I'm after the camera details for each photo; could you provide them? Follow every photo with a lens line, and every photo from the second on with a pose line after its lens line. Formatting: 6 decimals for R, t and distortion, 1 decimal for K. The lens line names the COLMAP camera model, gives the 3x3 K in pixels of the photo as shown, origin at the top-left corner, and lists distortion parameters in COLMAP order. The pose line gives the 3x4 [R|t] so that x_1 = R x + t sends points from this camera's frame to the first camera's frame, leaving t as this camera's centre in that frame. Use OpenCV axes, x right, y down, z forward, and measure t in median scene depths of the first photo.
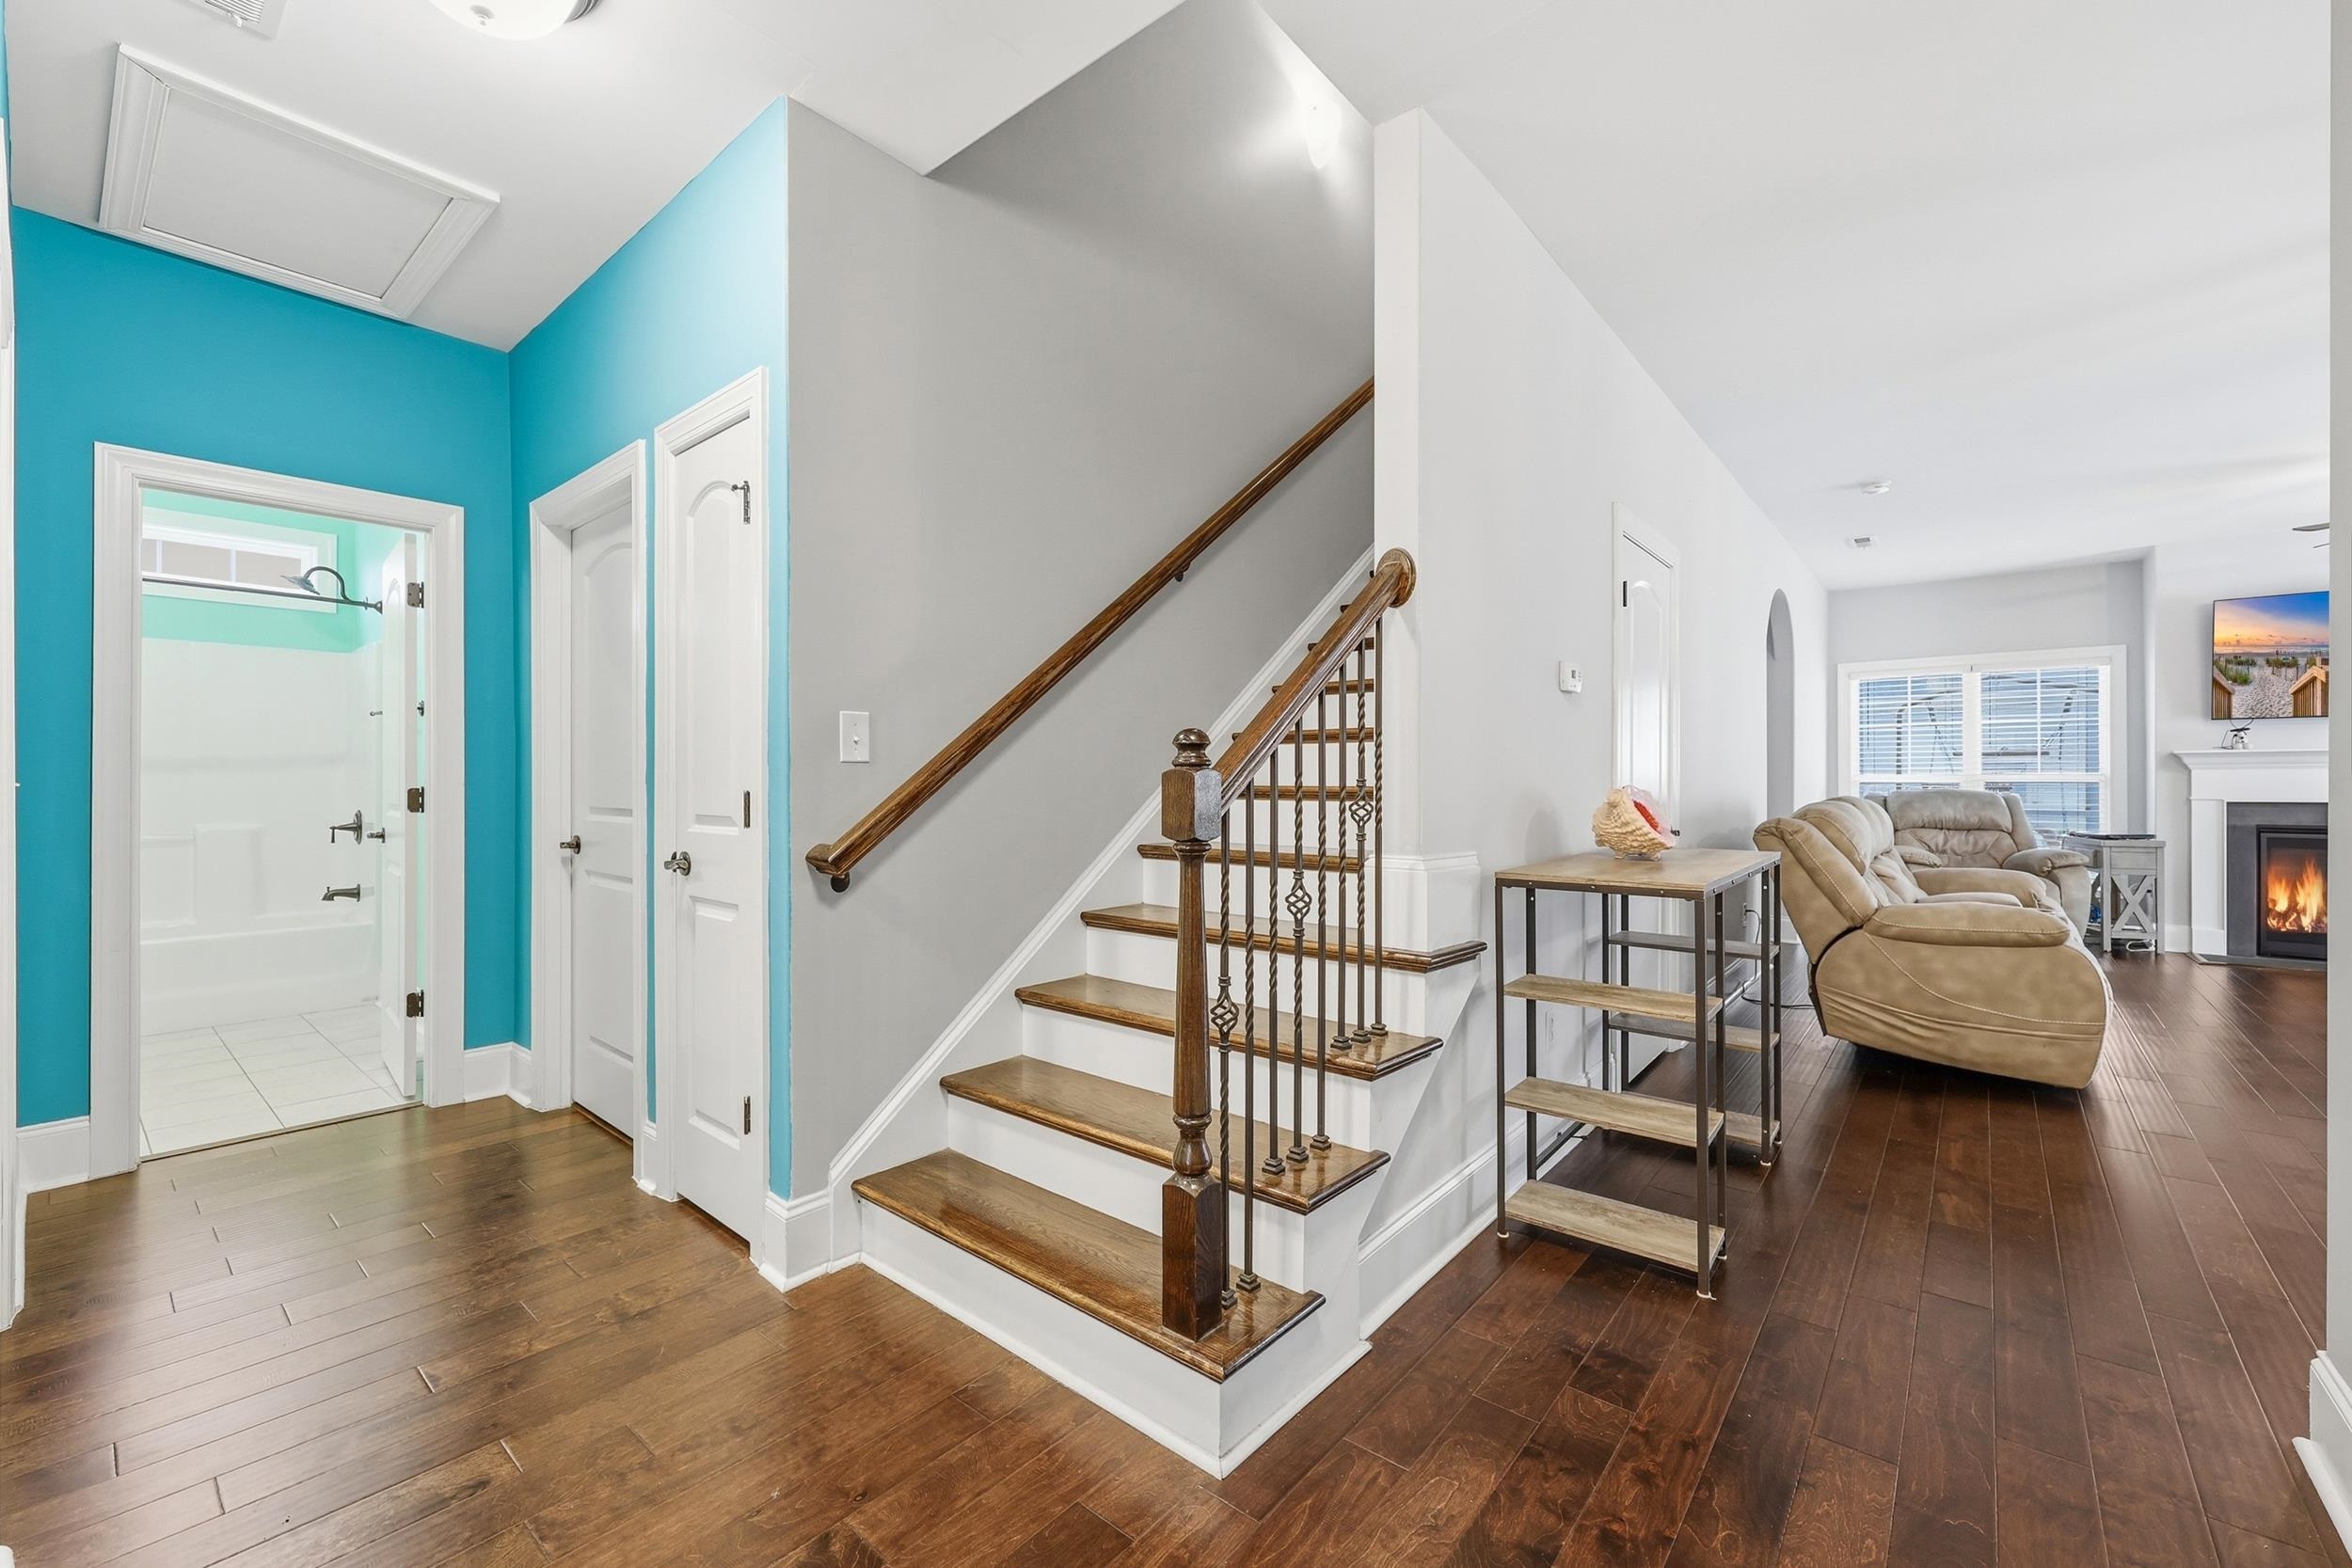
lens RADIAL K [[960.3, 0, 1158.3], [0, 960.3, 770.9], [0, 0, 1]] dist [-0.002037, -0.000751]
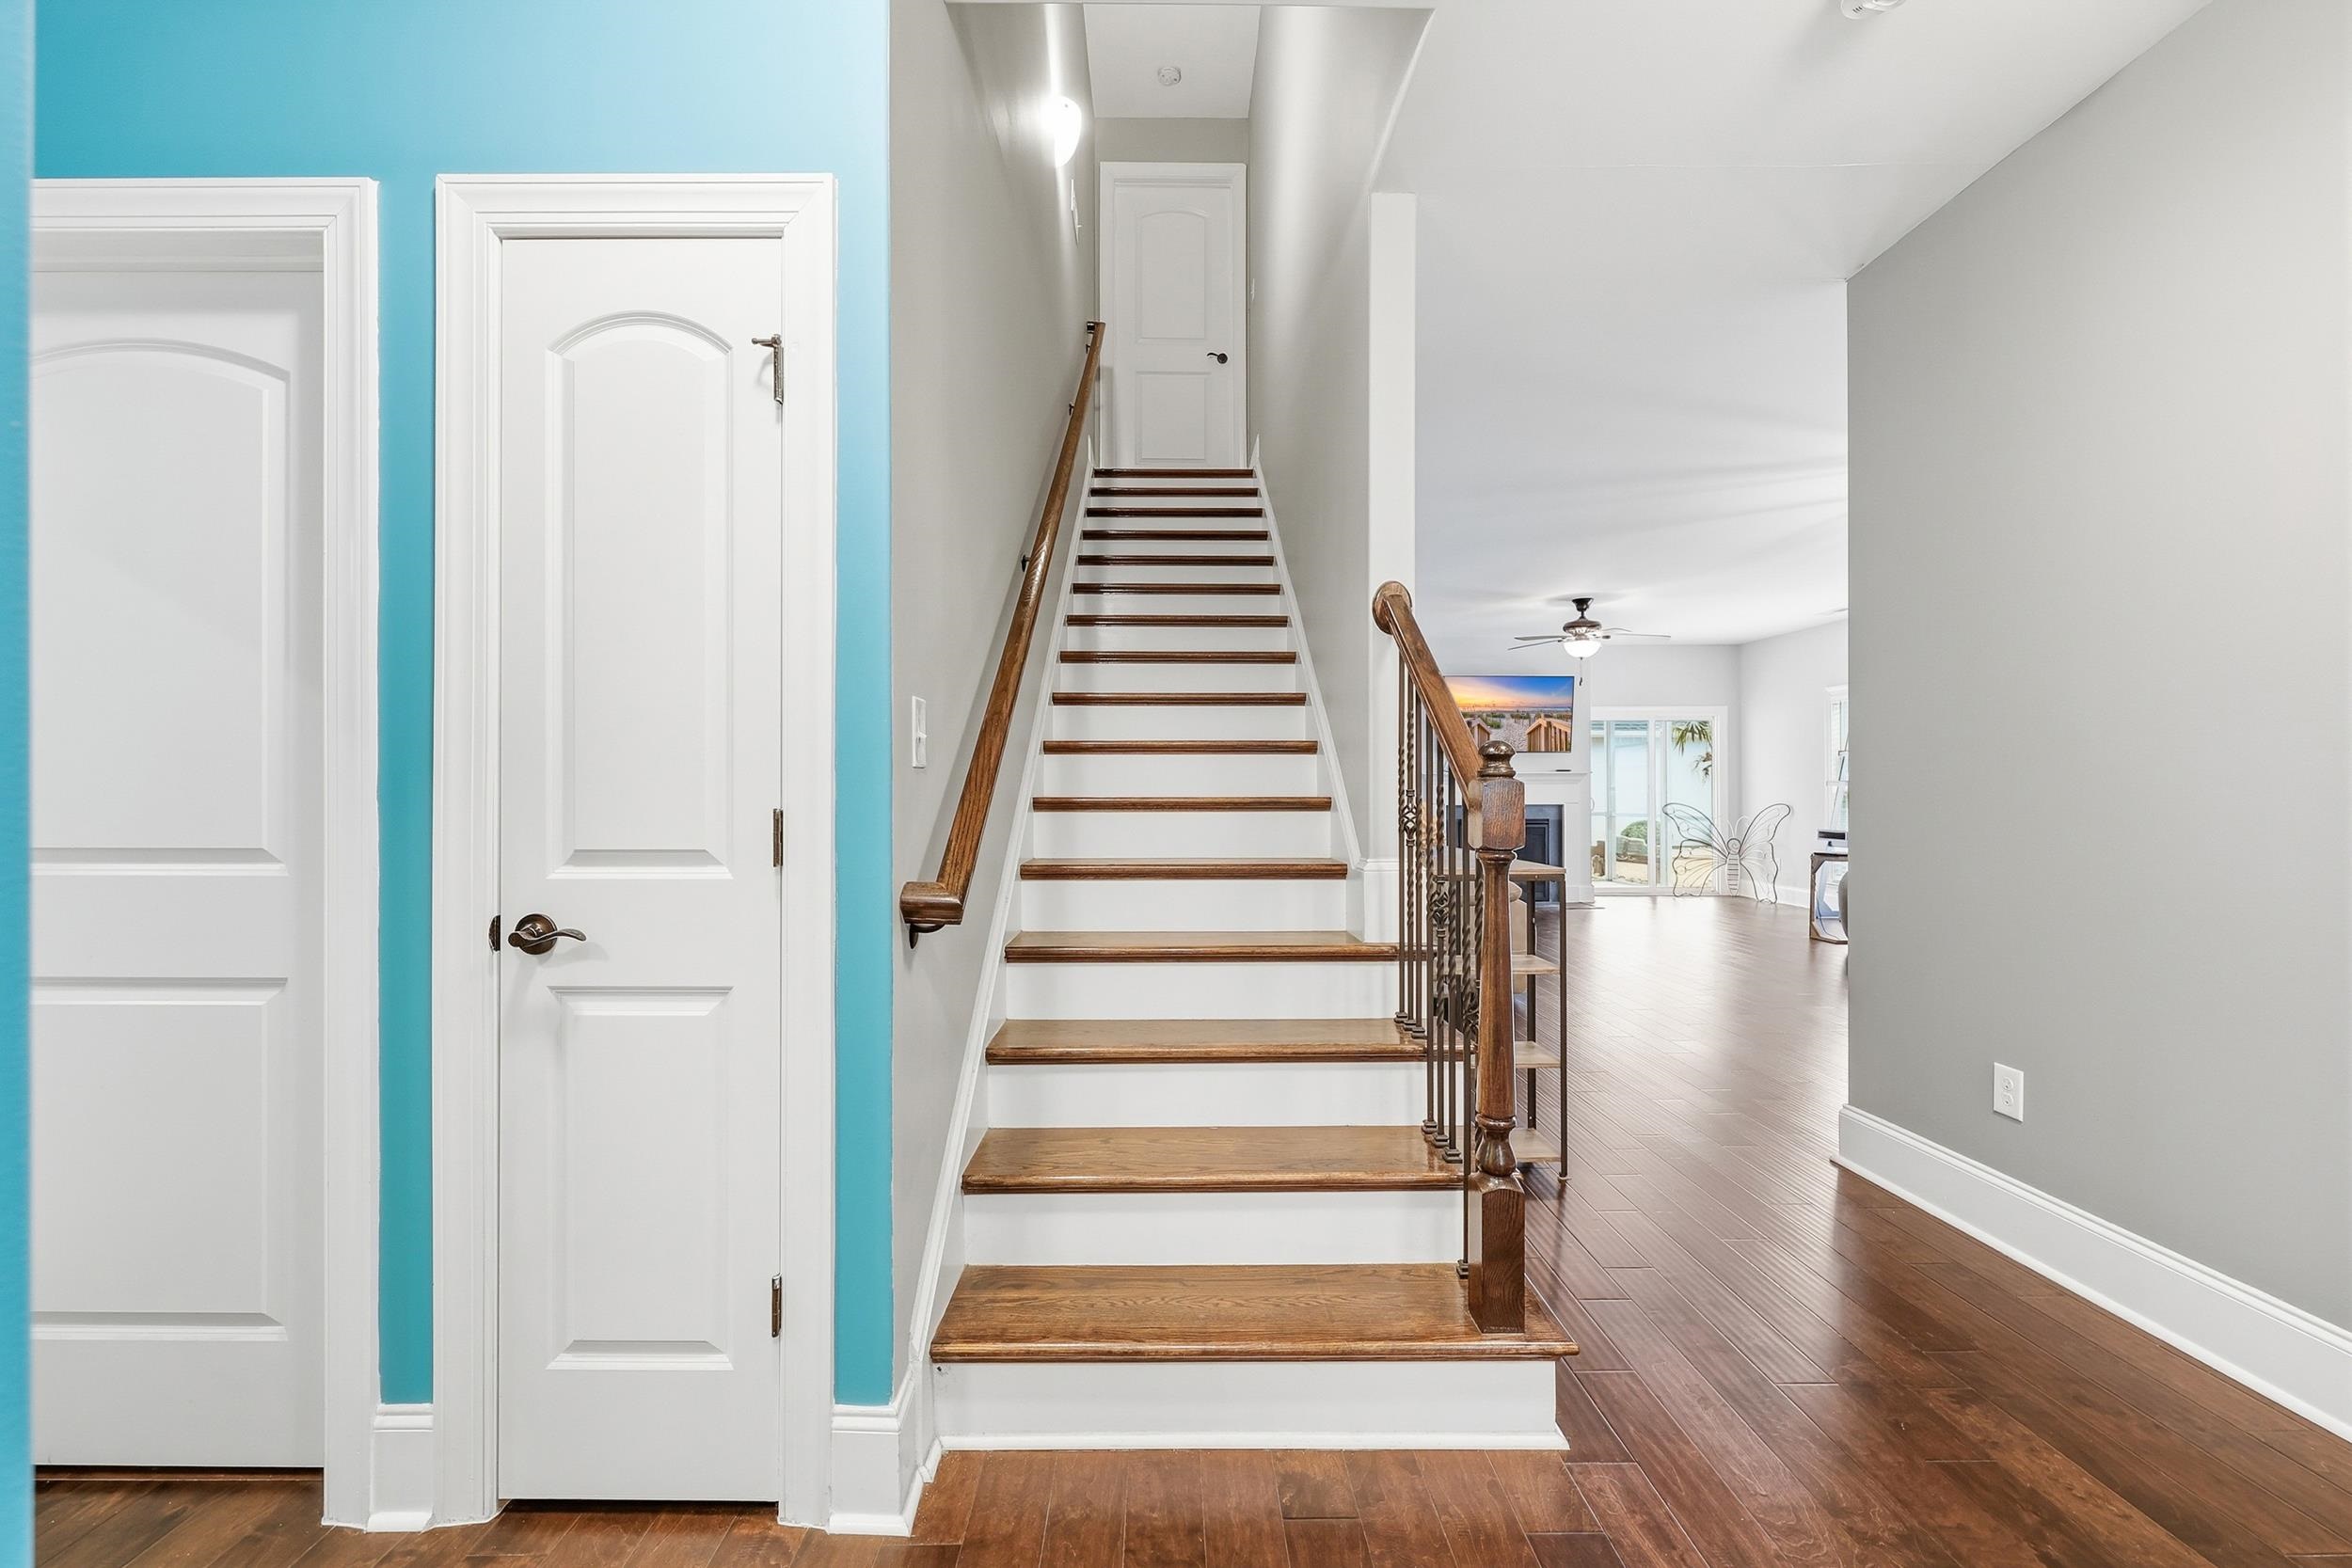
lens RADIAL K [[960.3, 0, 1165.2], [0, 960.3, 781.9], [0, 0, 1]] dist [-0.002037, -0.000751]
pose [[0.750710, 0.005807, 0.660606, -0.399112], [-0.005525, 0.999982, -0.002511, 0.001980], [-0.660609, -0.001765, 0.750728, 0.204099]]
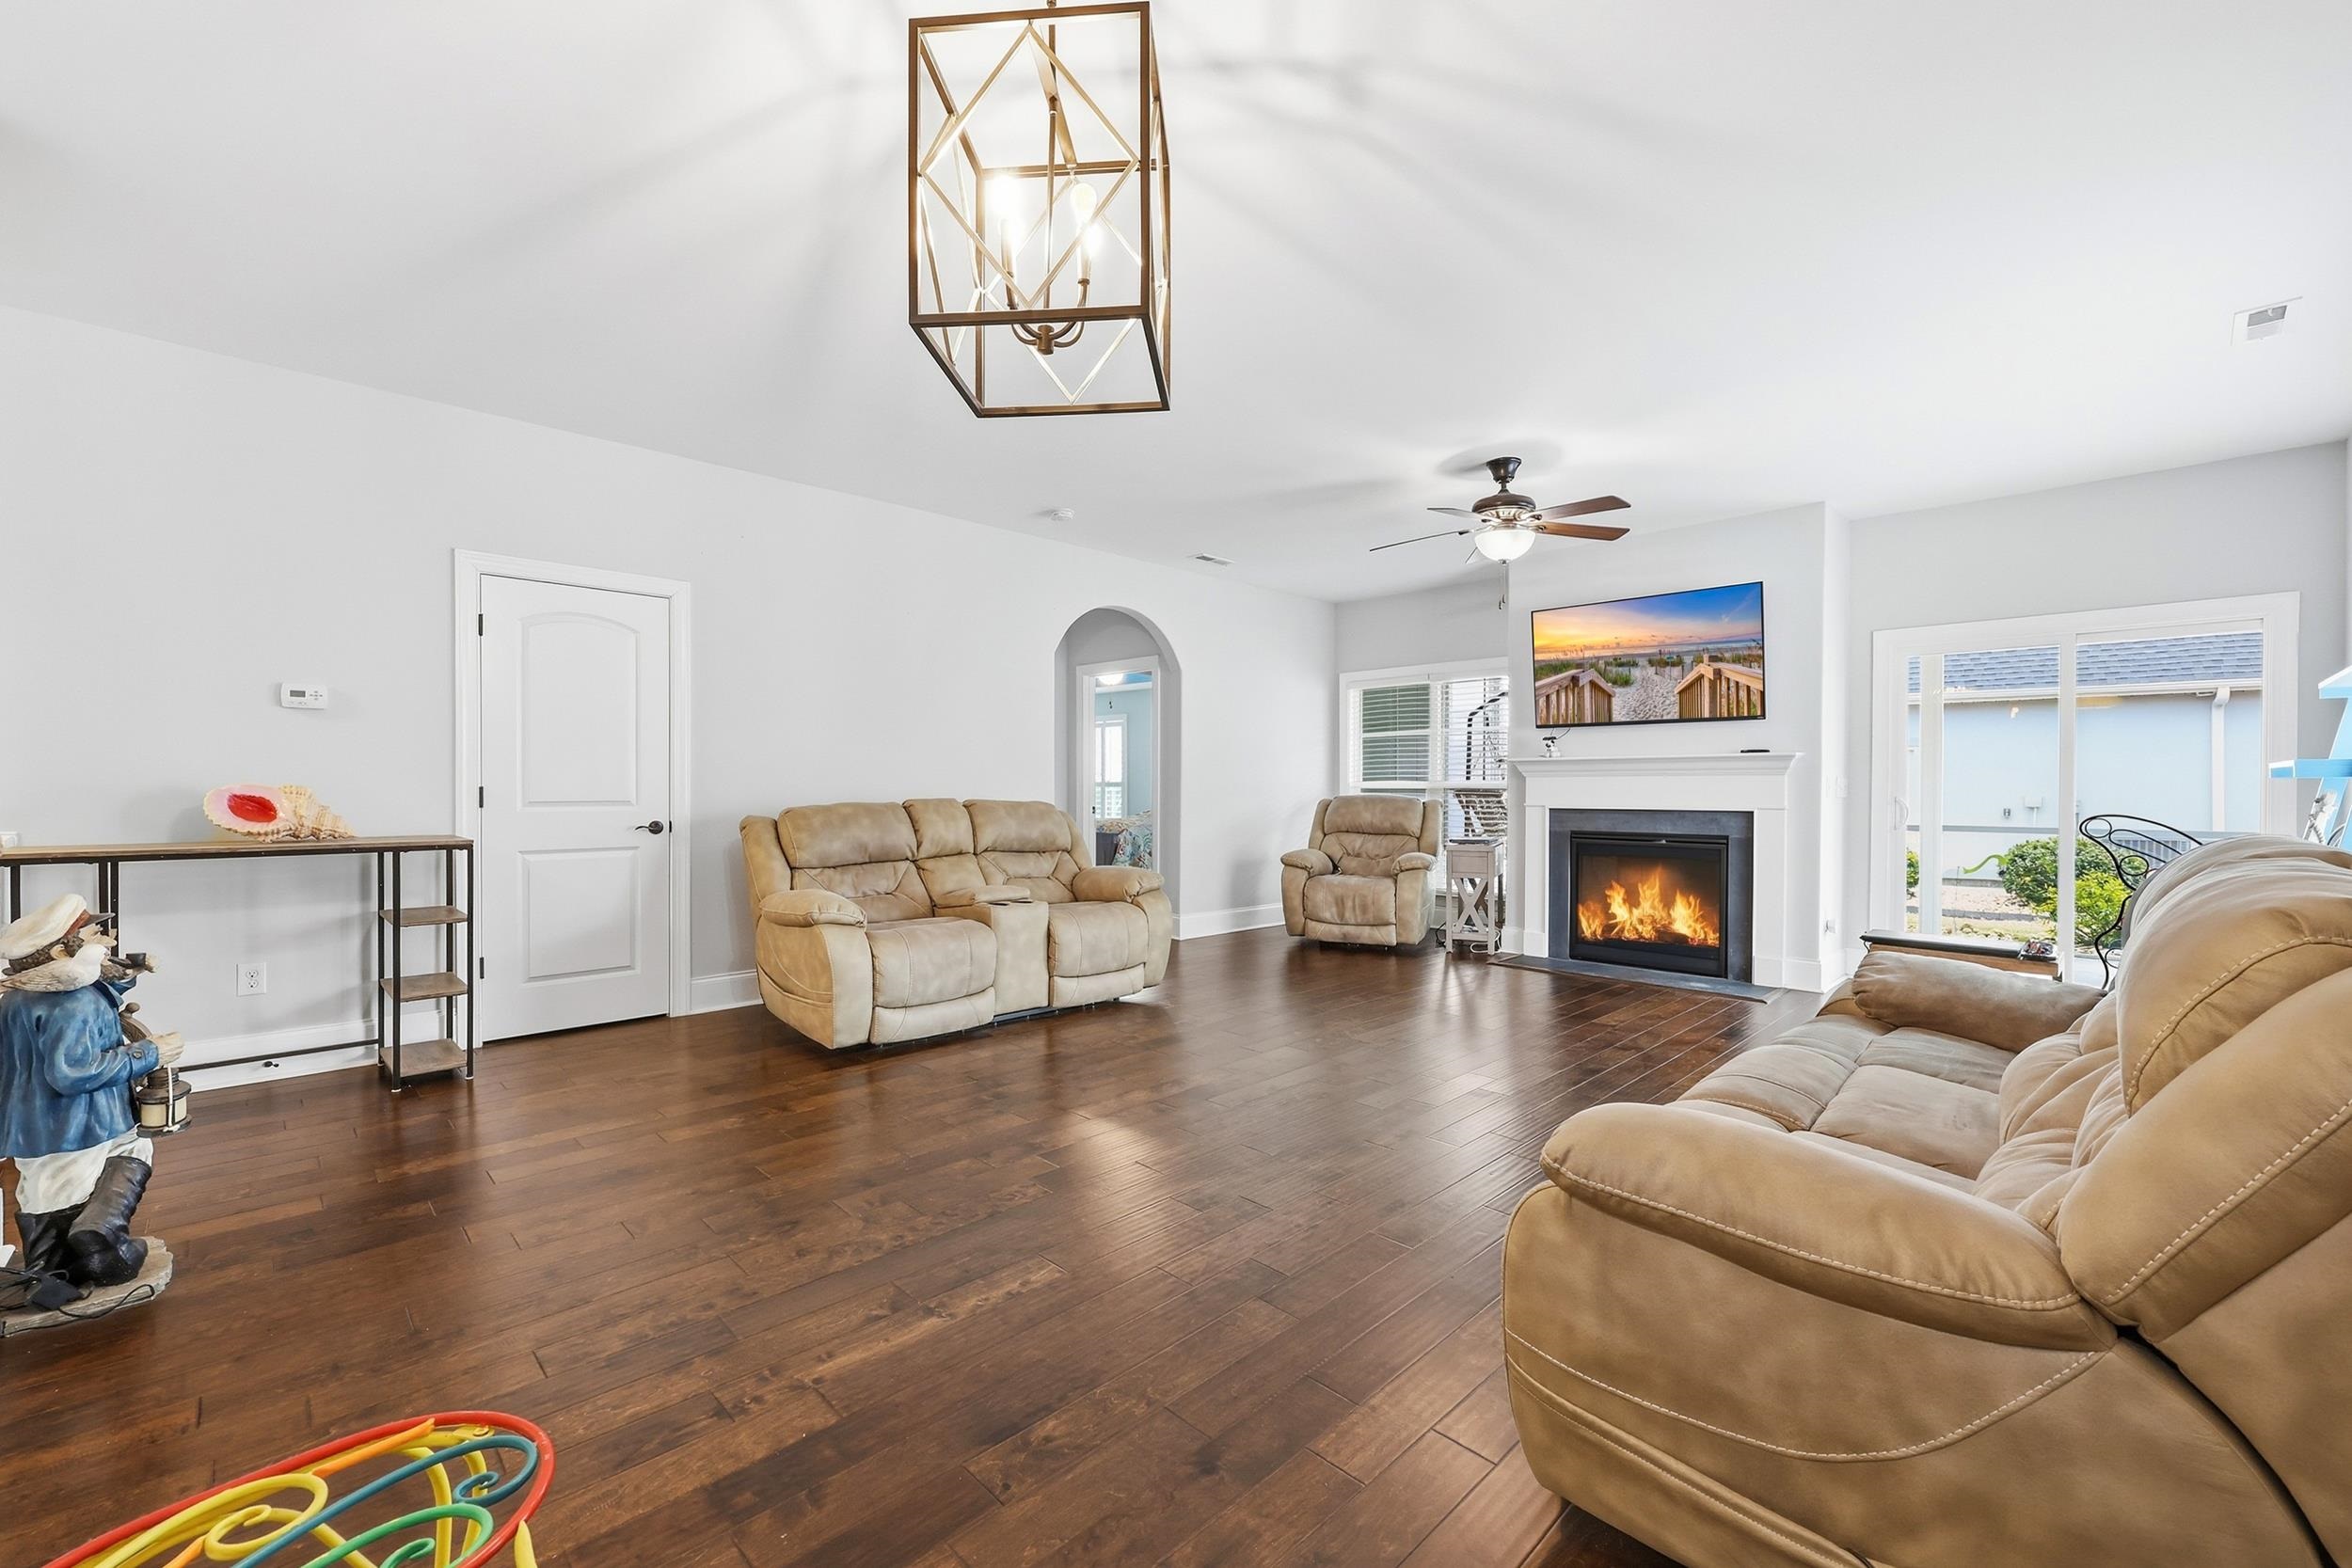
lens RADIAL K [[960.3, 0, 1171.4], [0, 960.3, 802.8], [0, 0, 1]] dist [-0.002037, -0.000751]
pose [[0.995988, 0.006223, -0.089271, 1.264001], [-0.003868, 0.999640, 0.026535, 0.001909], [0.089404, -0.026083, 0.995654, -0.085953]]
